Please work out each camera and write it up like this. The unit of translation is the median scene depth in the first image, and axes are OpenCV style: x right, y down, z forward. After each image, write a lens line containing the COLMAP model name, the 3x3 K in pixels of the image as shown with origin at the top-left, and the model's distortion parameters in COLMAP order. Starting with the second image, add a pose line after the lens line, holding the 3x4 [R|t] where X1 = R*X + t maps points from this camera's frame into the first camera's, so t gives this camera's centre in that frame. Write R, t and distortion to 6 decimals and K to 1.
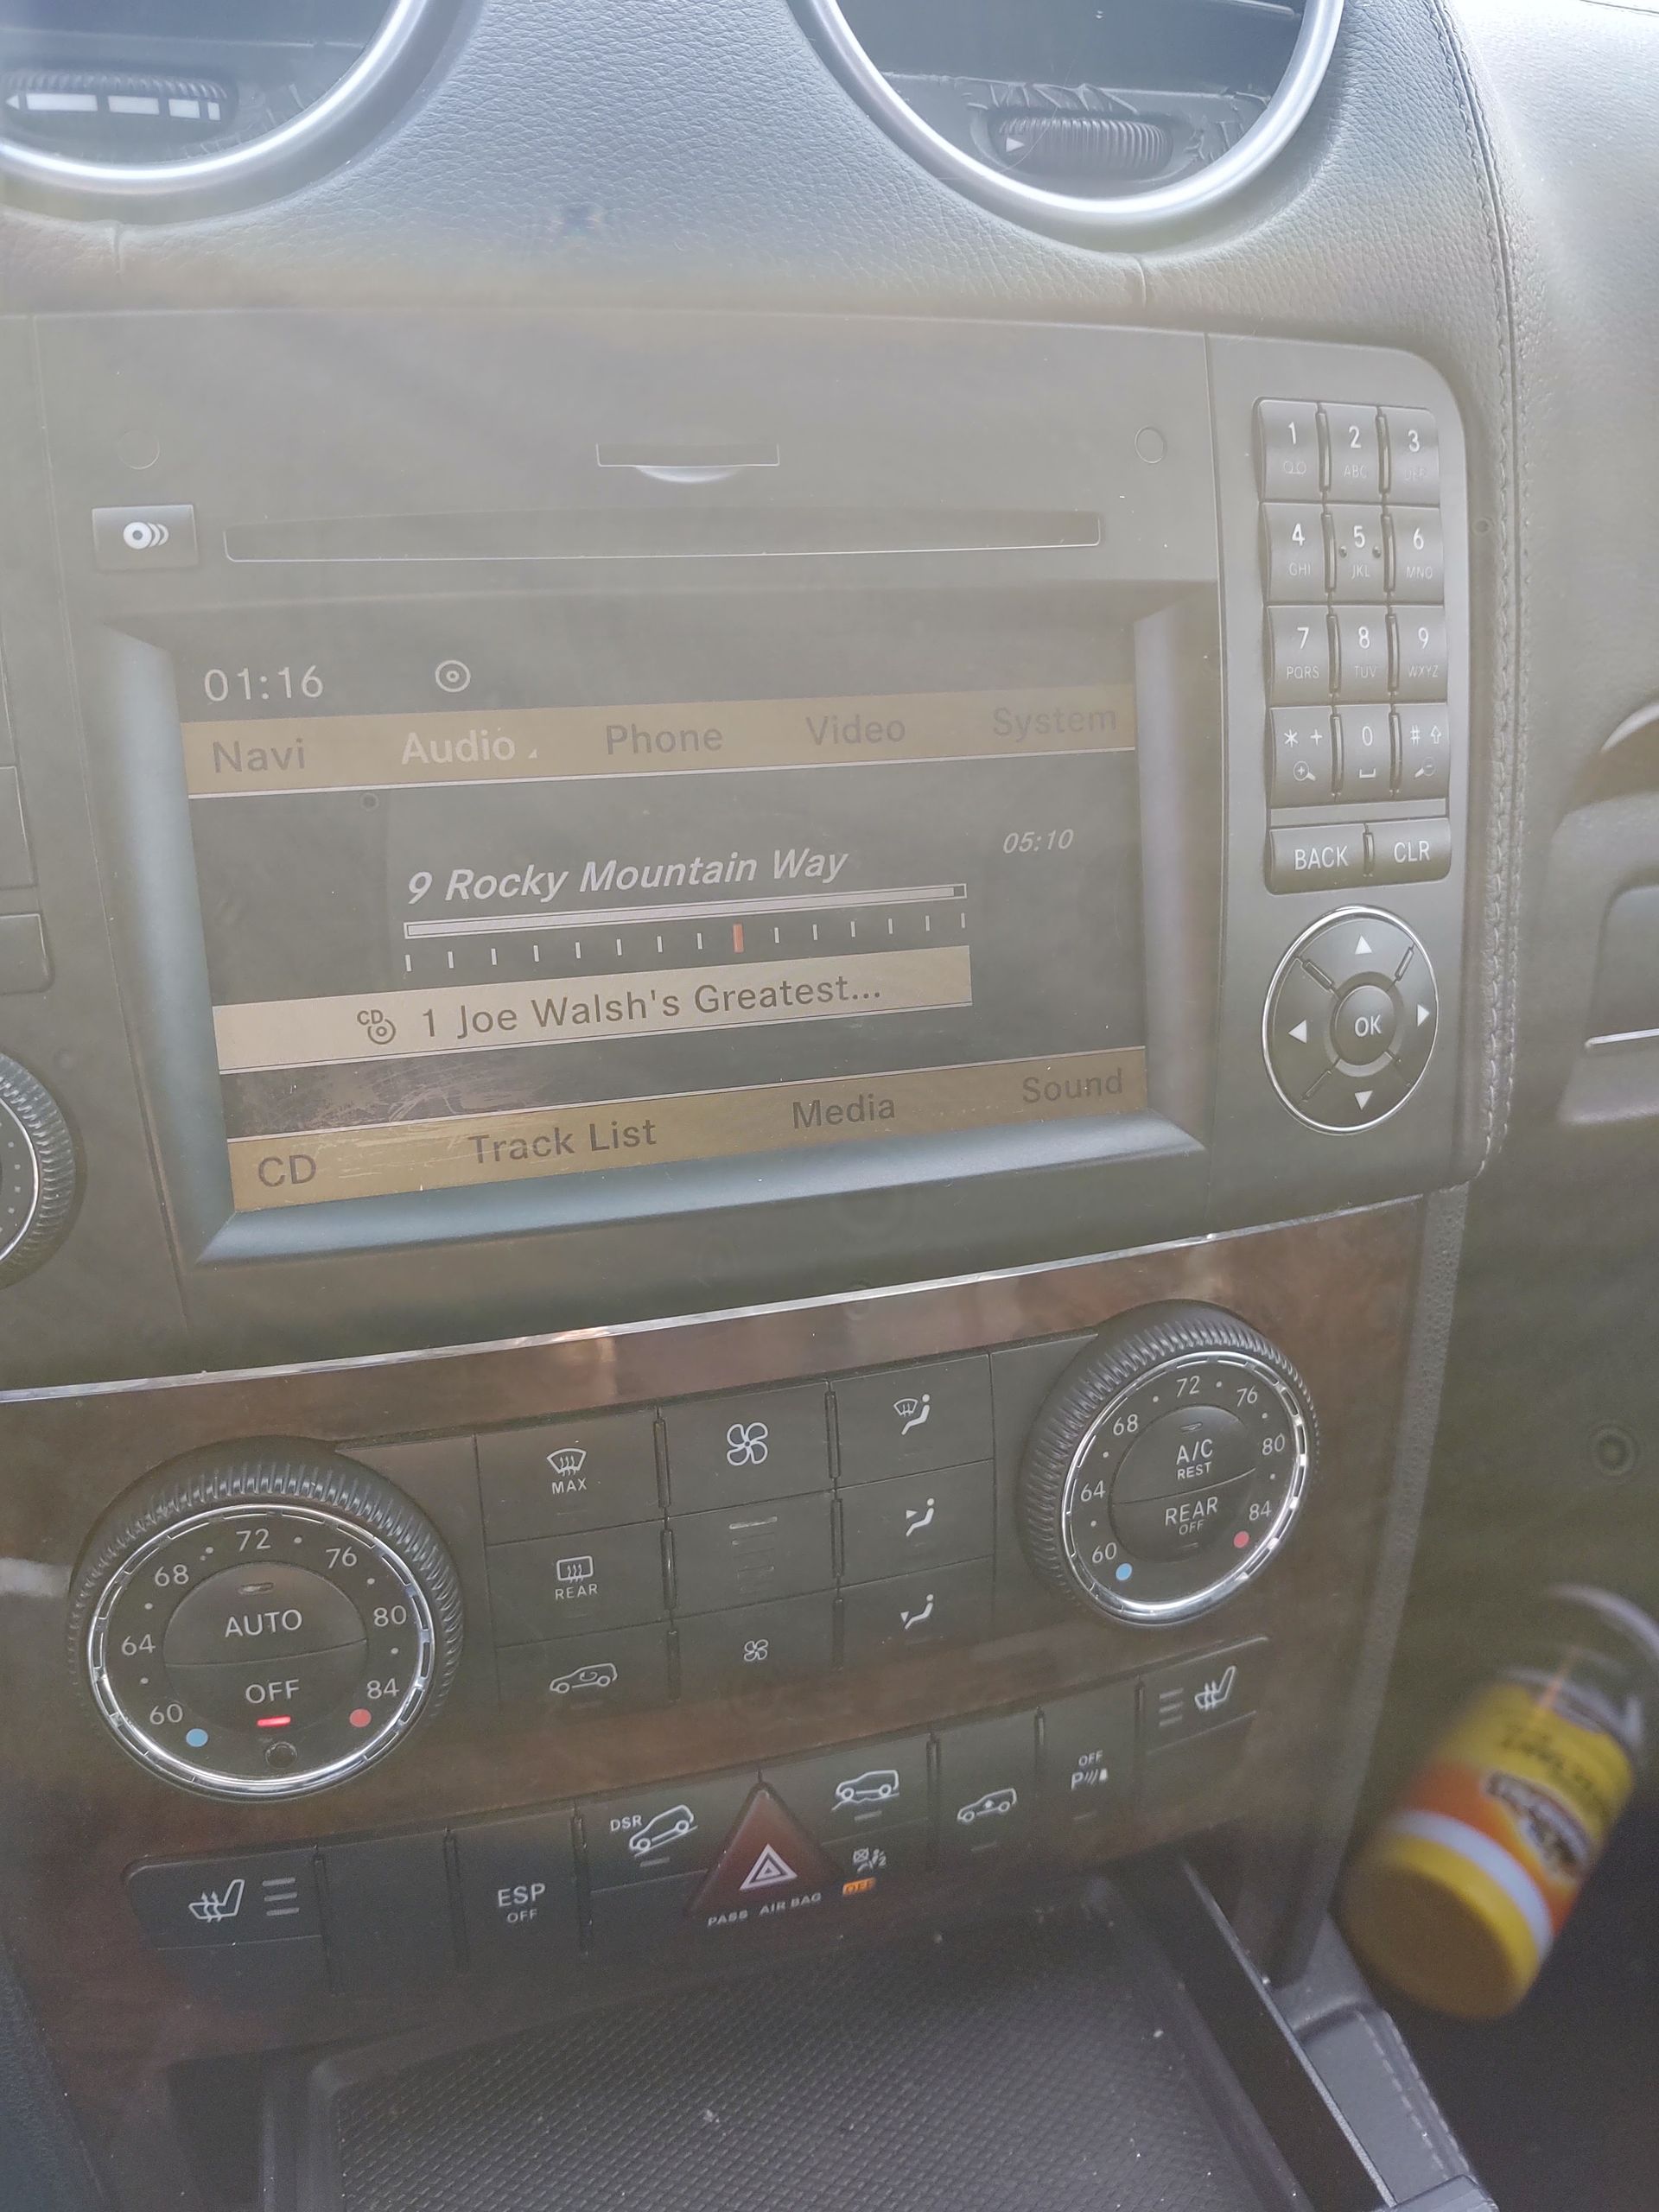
lens RADIAL K [[1839.0, 0, 826.7], [0, 1839.0, 1053.7], [0, 0, 1]] dist [0.021444, -0.117978]
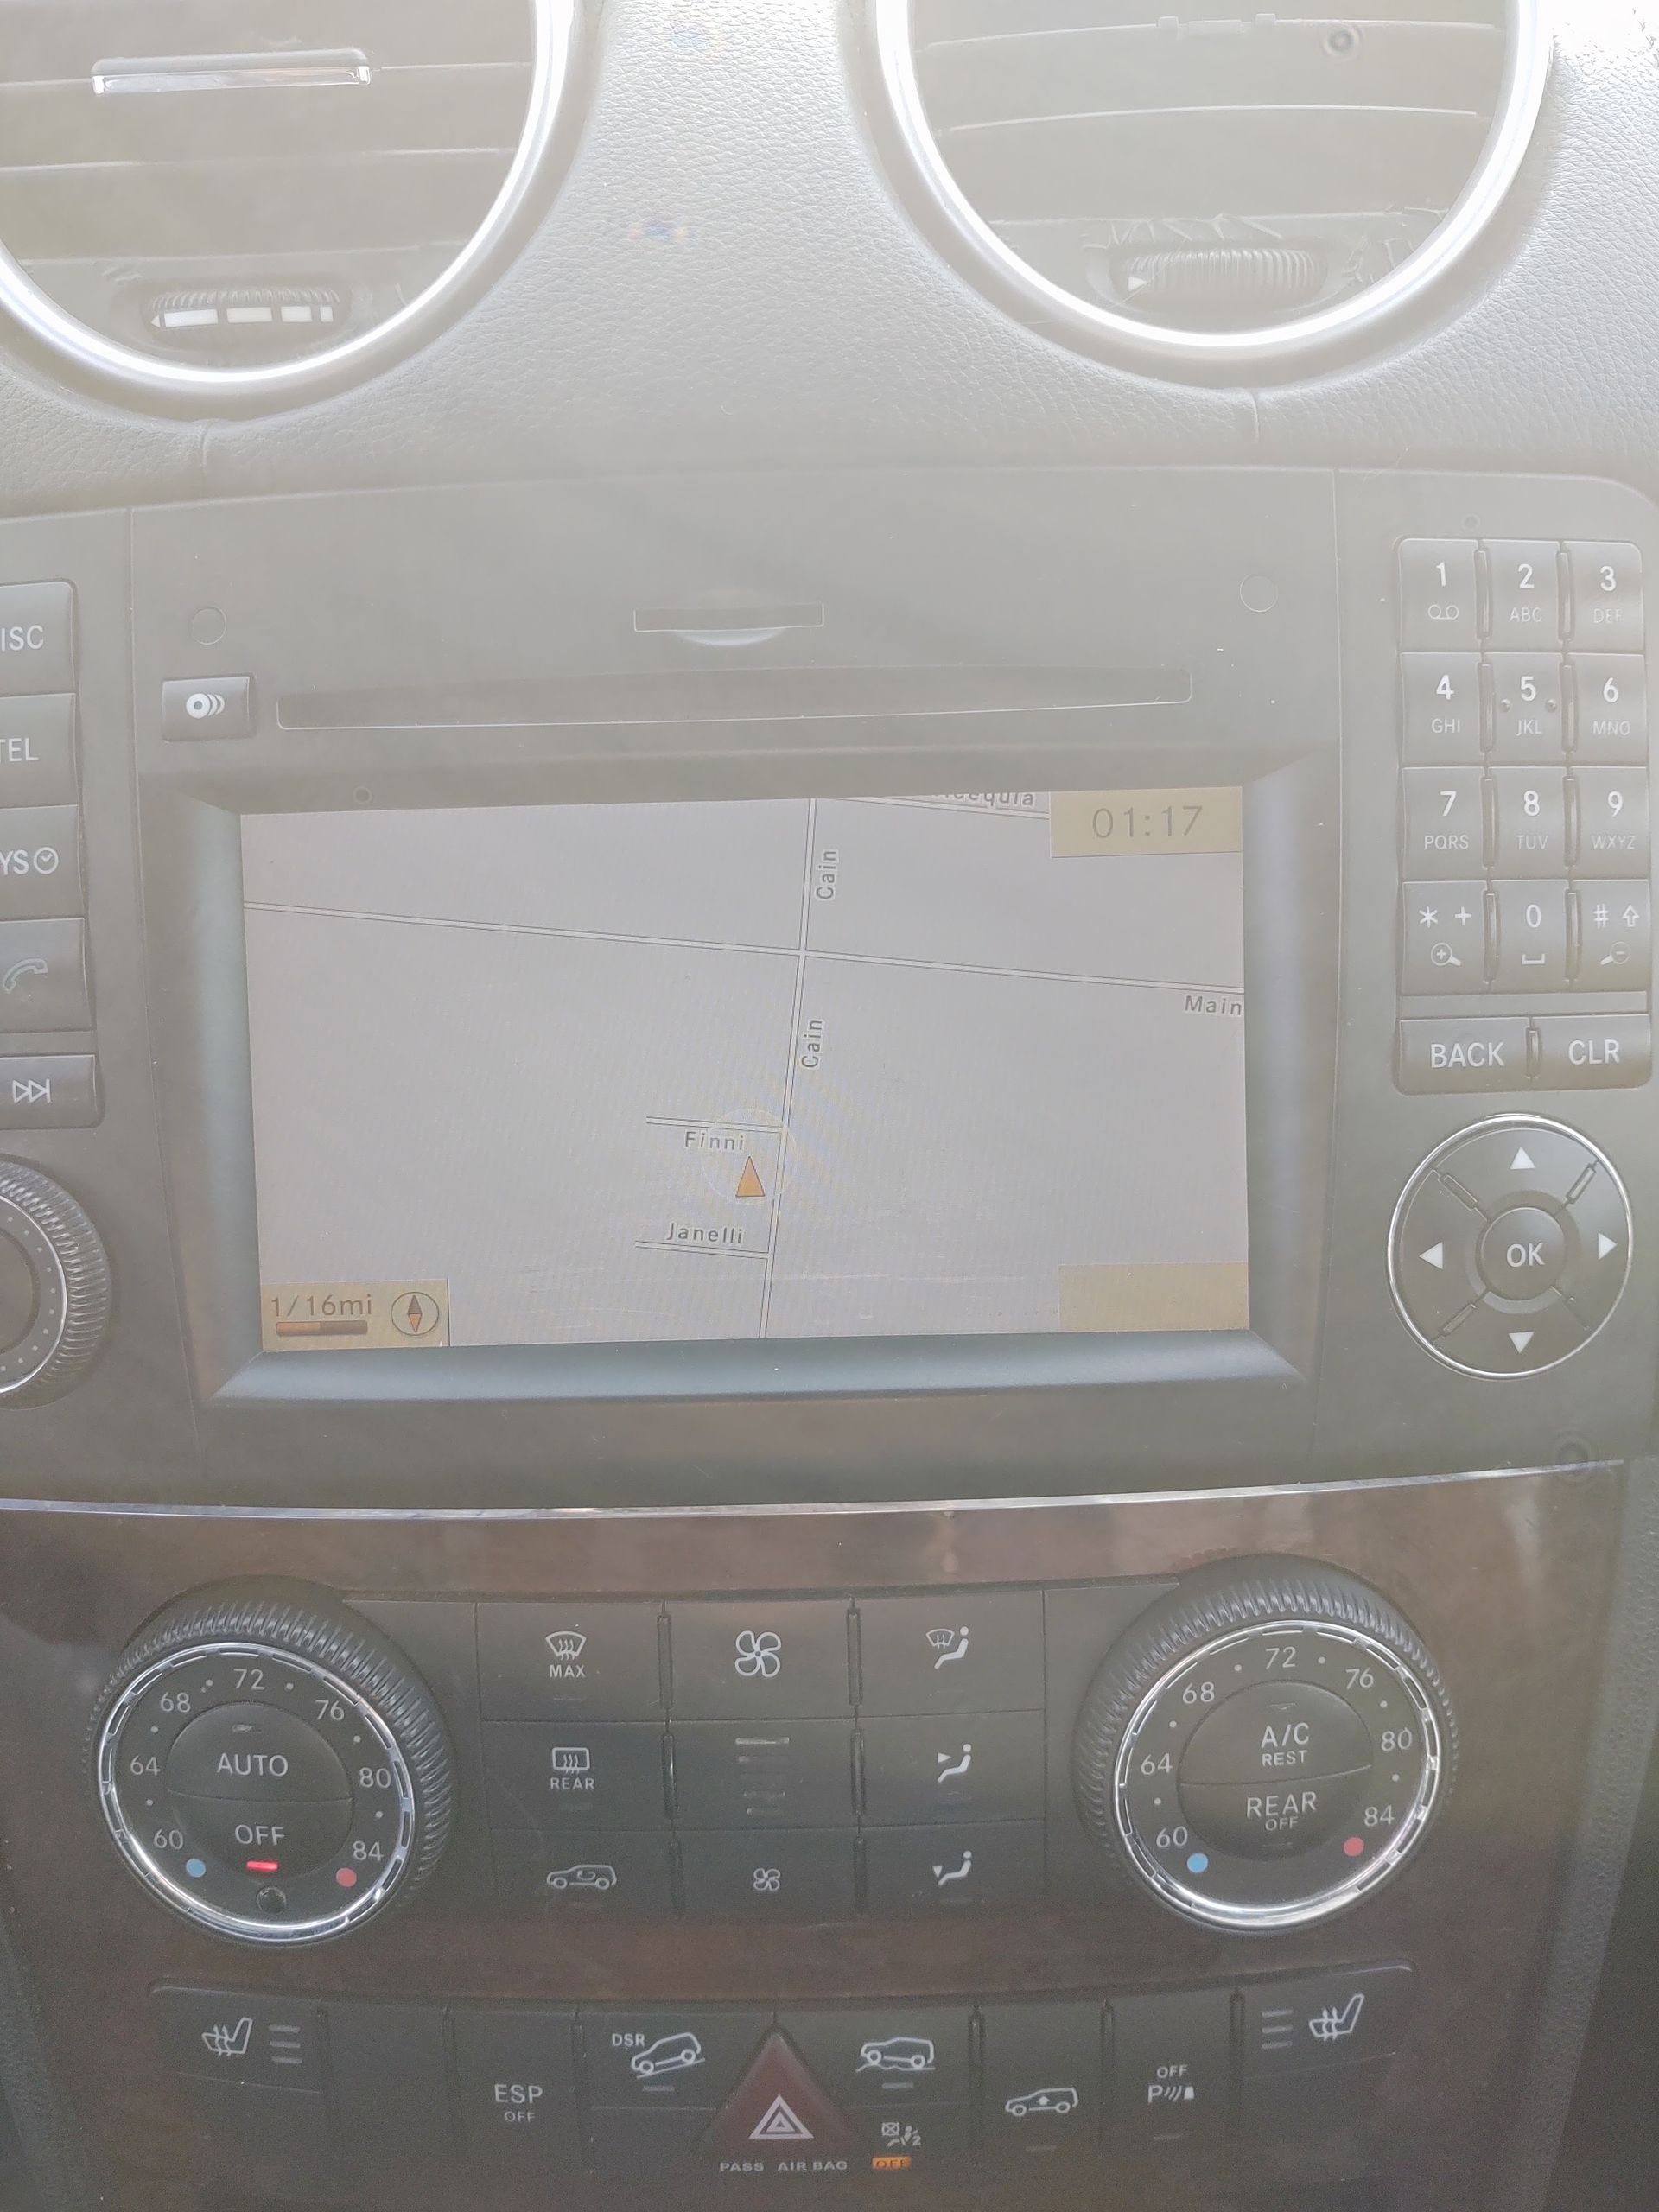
lens RADIAL K [[1824.6, 0, 756.1], [0, 1824.6, 1053.2], [0, 0, 1]] dist [-0.024637, -0.013543]
pose [[0.950050, 0.045269, -0.308799, 0.215759], [-0.070560, 0.994961, -0.071226, -0.023596], [0.304018, 0.089457, 0.948457, 0.094360]]
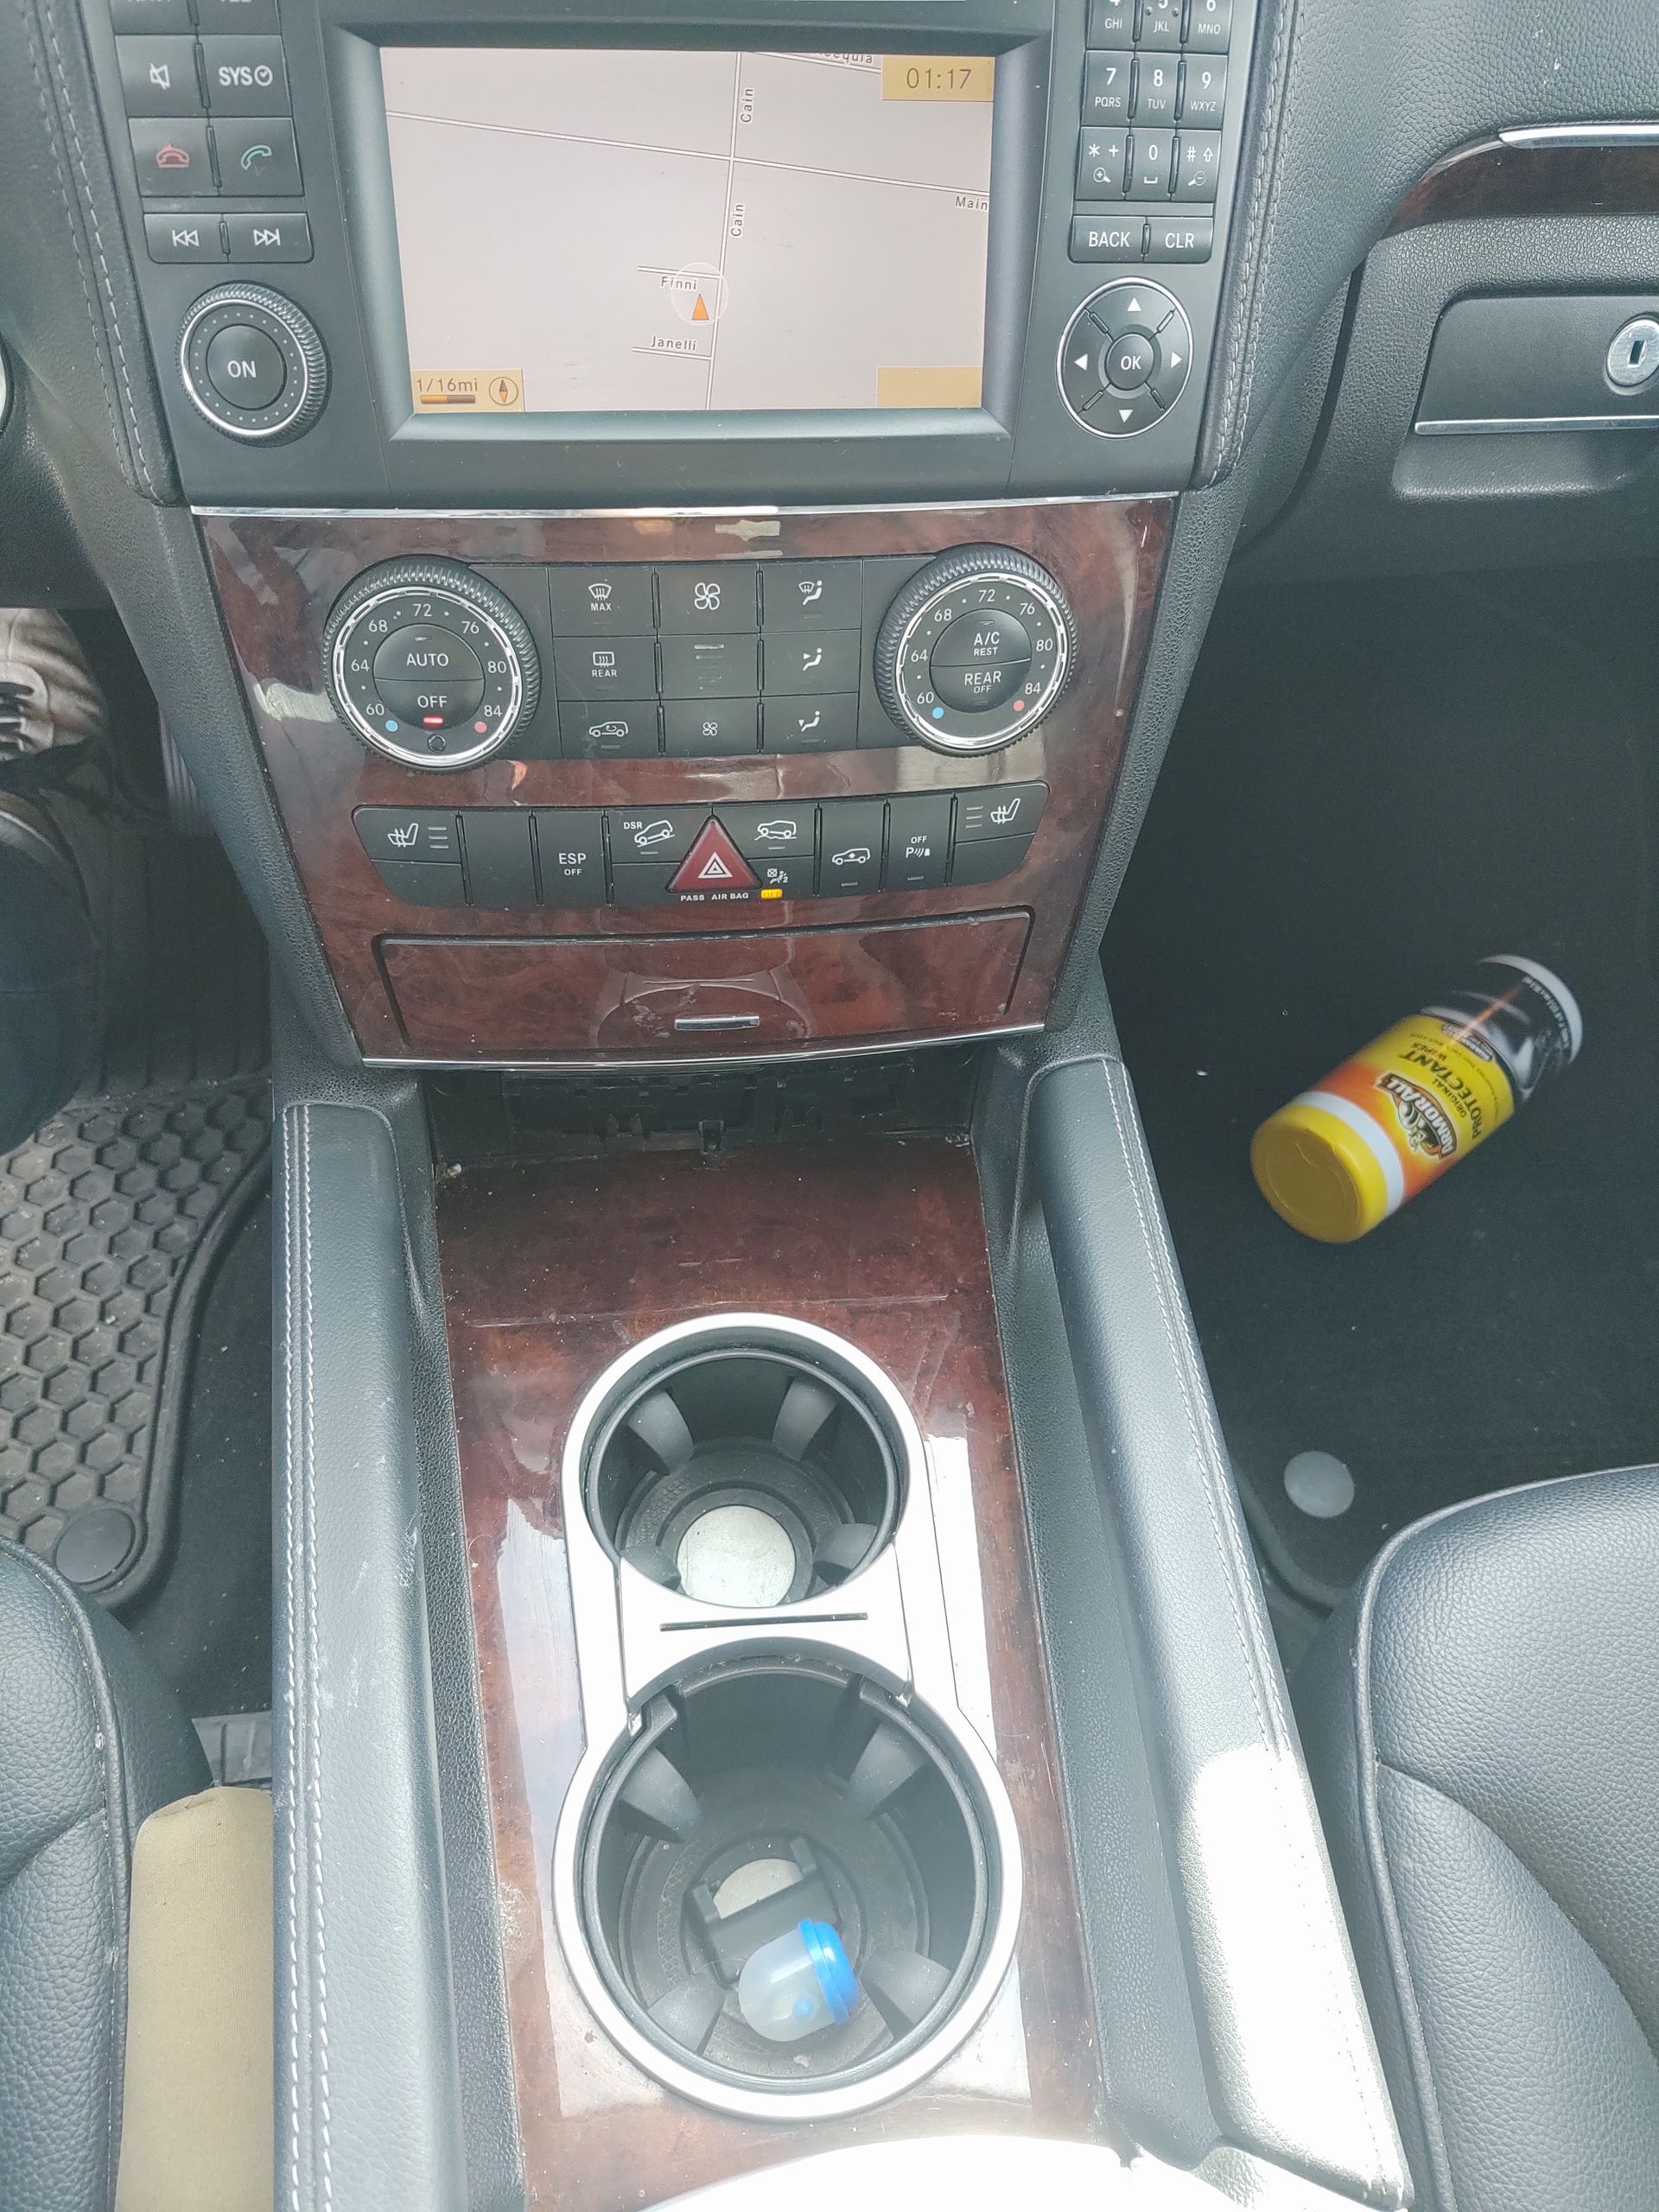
lens RADIAL K [[1869.1, 0, 825.7], [0, 1869.1, 1171.5], [0, 0, 1]] dist [0.048709, -0.111487]
pose [[0.986289, 0.125346, -0.107347, 0.301649], [-0.082162, 0.937081, 0.339306, 0.108160], [0.143123, -0.325834, 0.934531, -0.736893]]
